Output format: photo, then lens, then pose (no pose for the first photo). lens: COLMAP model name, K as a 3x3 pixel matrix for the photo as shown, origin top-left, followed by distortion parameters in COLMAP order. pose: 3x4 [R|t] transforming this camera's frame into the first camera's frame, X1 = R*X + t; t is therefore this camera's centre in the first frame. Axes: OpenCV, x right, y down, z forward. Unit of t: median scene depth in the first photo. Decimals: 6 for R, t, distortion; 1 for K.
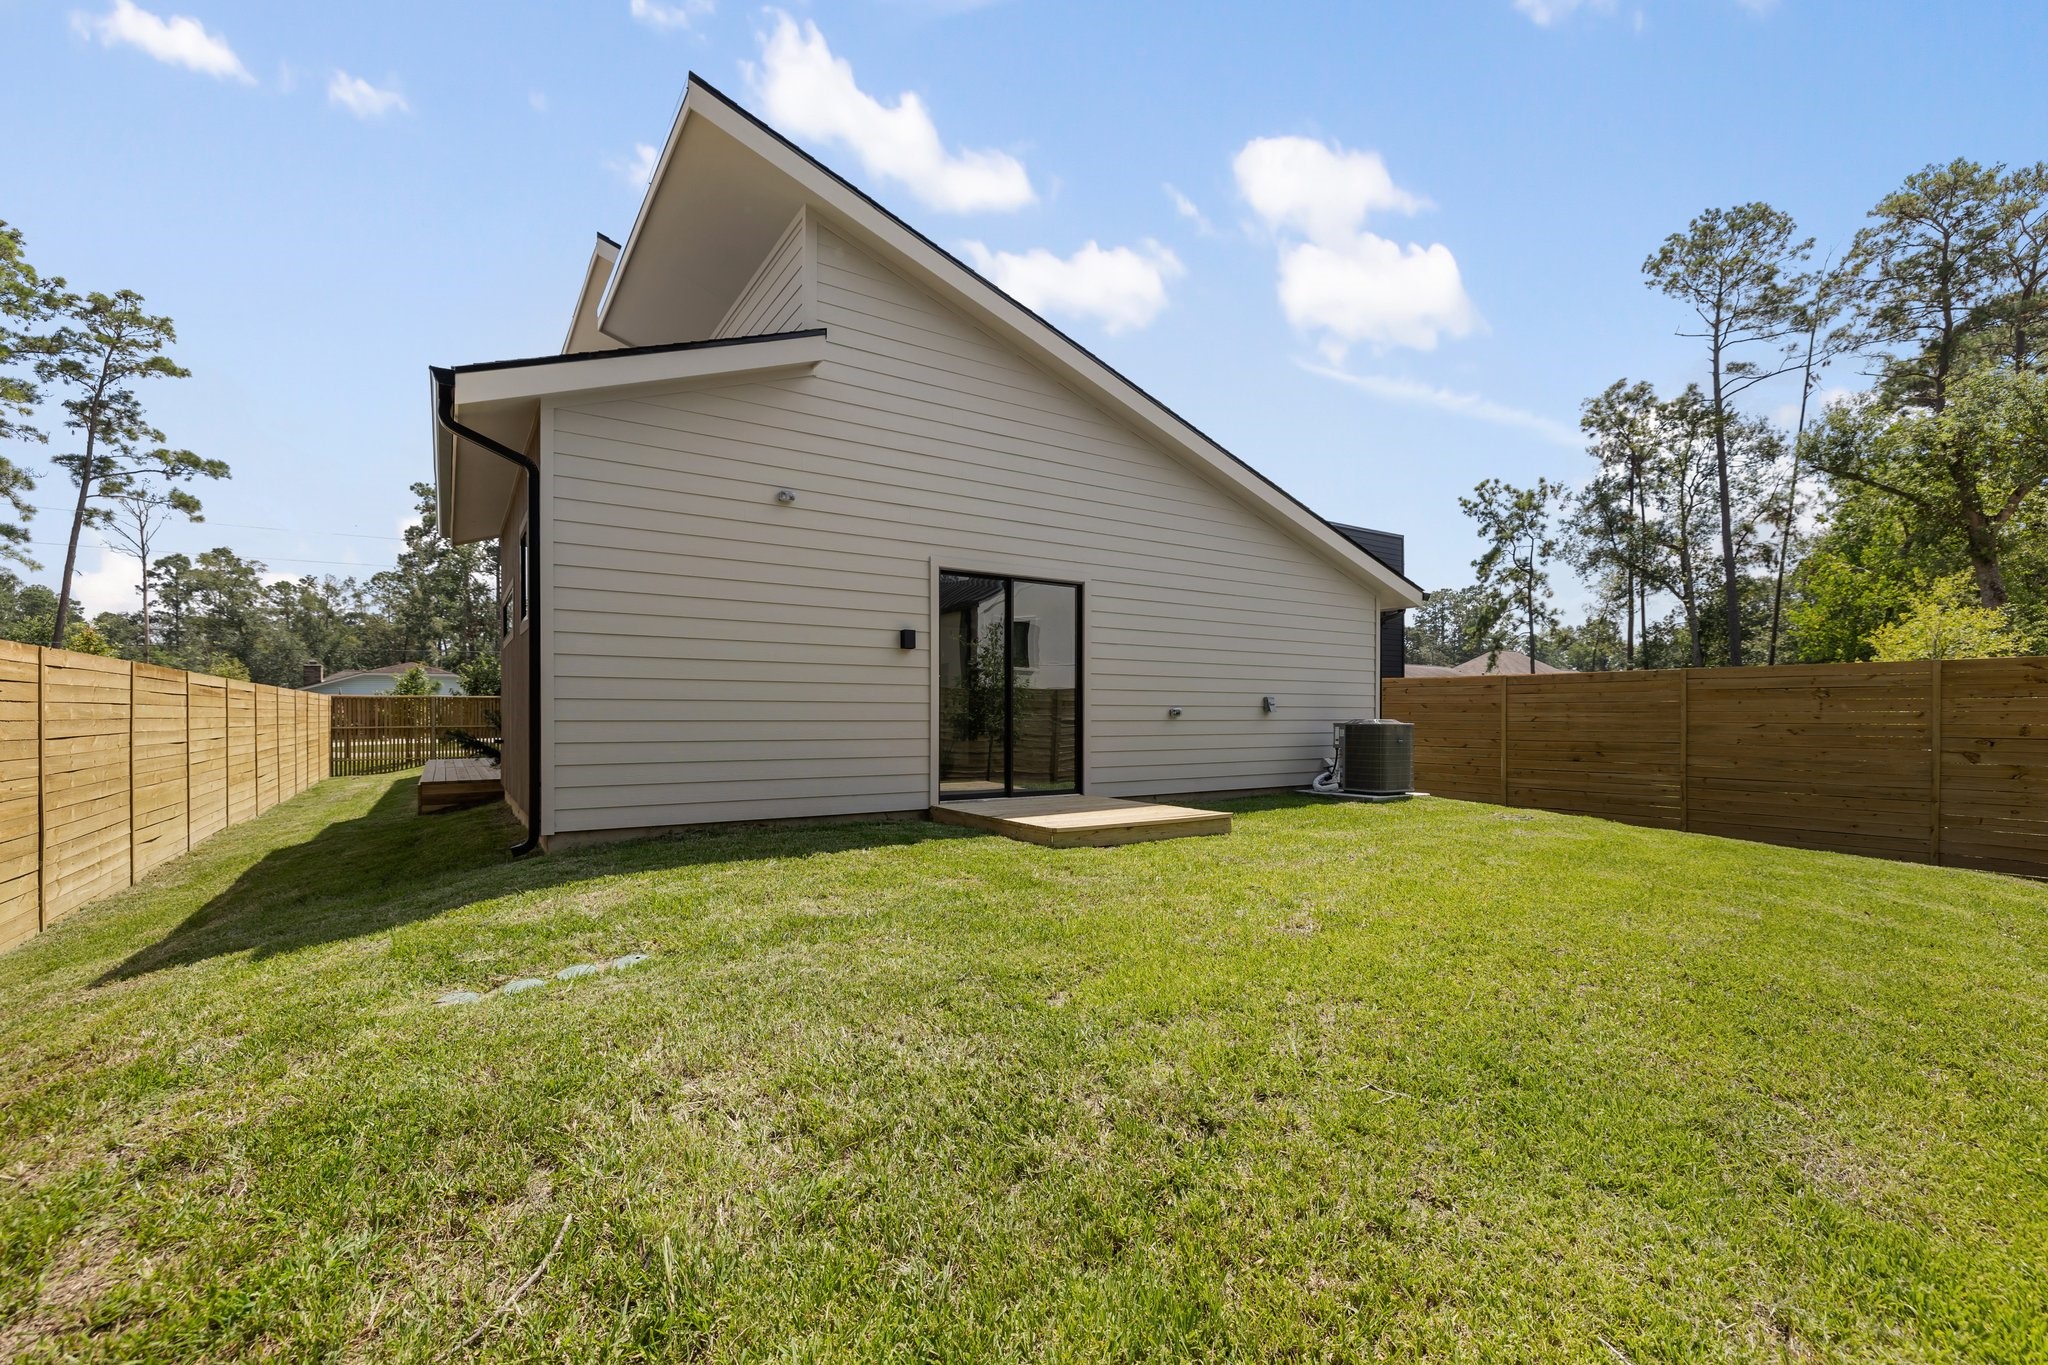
lens RADIAL K [[872.0, 0, 1028.3], [0, 872.0, 714.4], [0, 0, 1]] dist [0.001273, -0.001109]
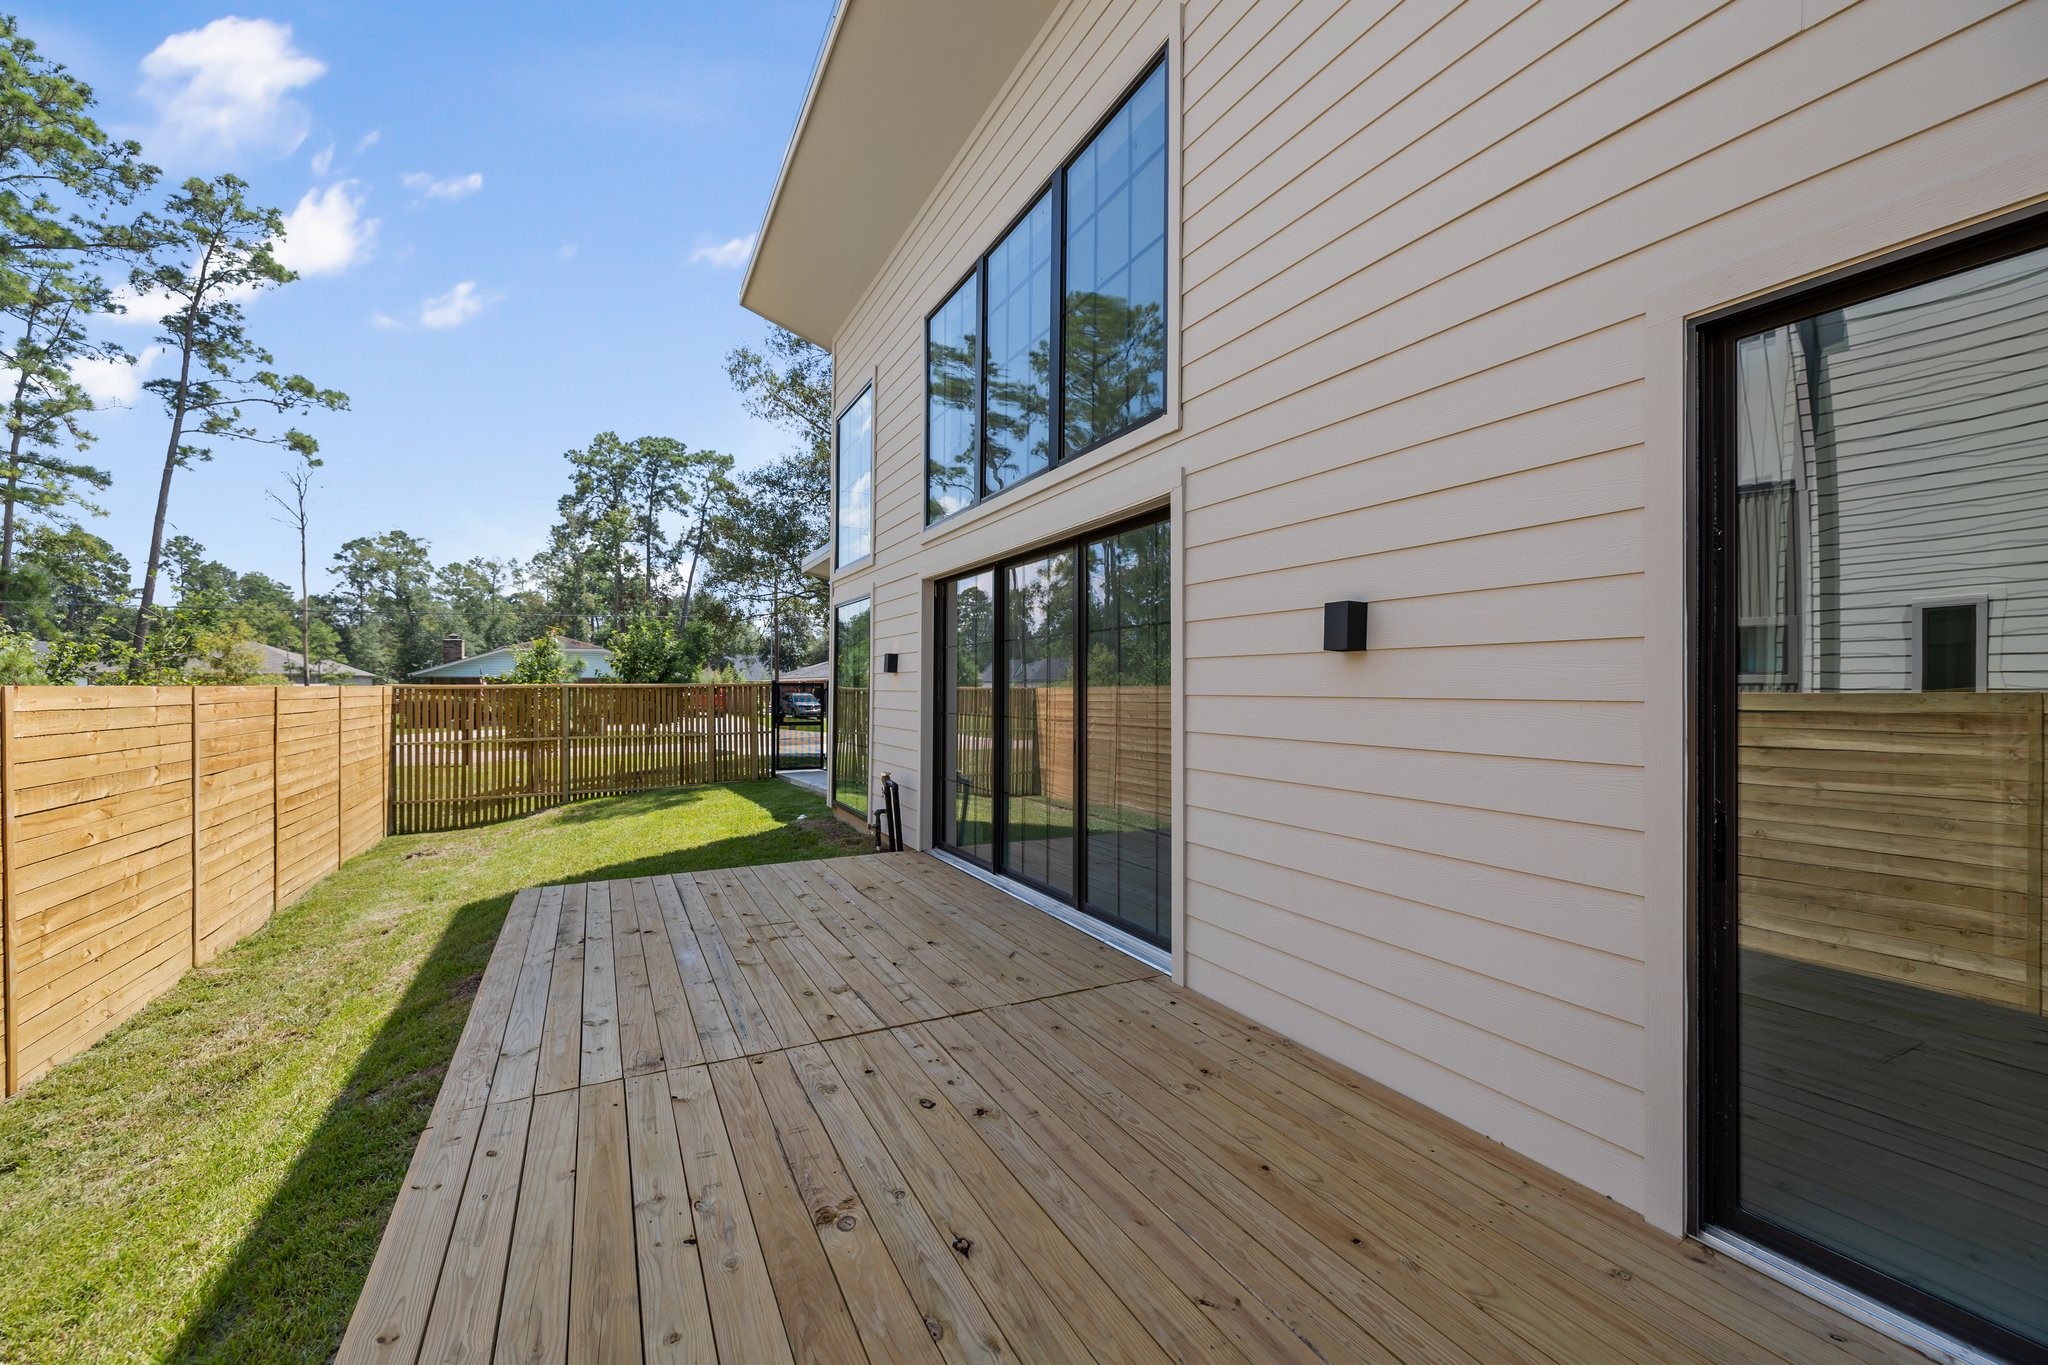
lens RADIAL K [[872.0, 0, 1023.2], [0, 872.0, 683.1], [0, 0, 1]] dist [0.001273, -0.001109]
pose [[0.990730, -0.000211, -0.135844, -0.188849], [-0.000608, 0.999982, -0.005990, -0.011862], [0.135843, 0.006018, 0.990712, 0.292074]]
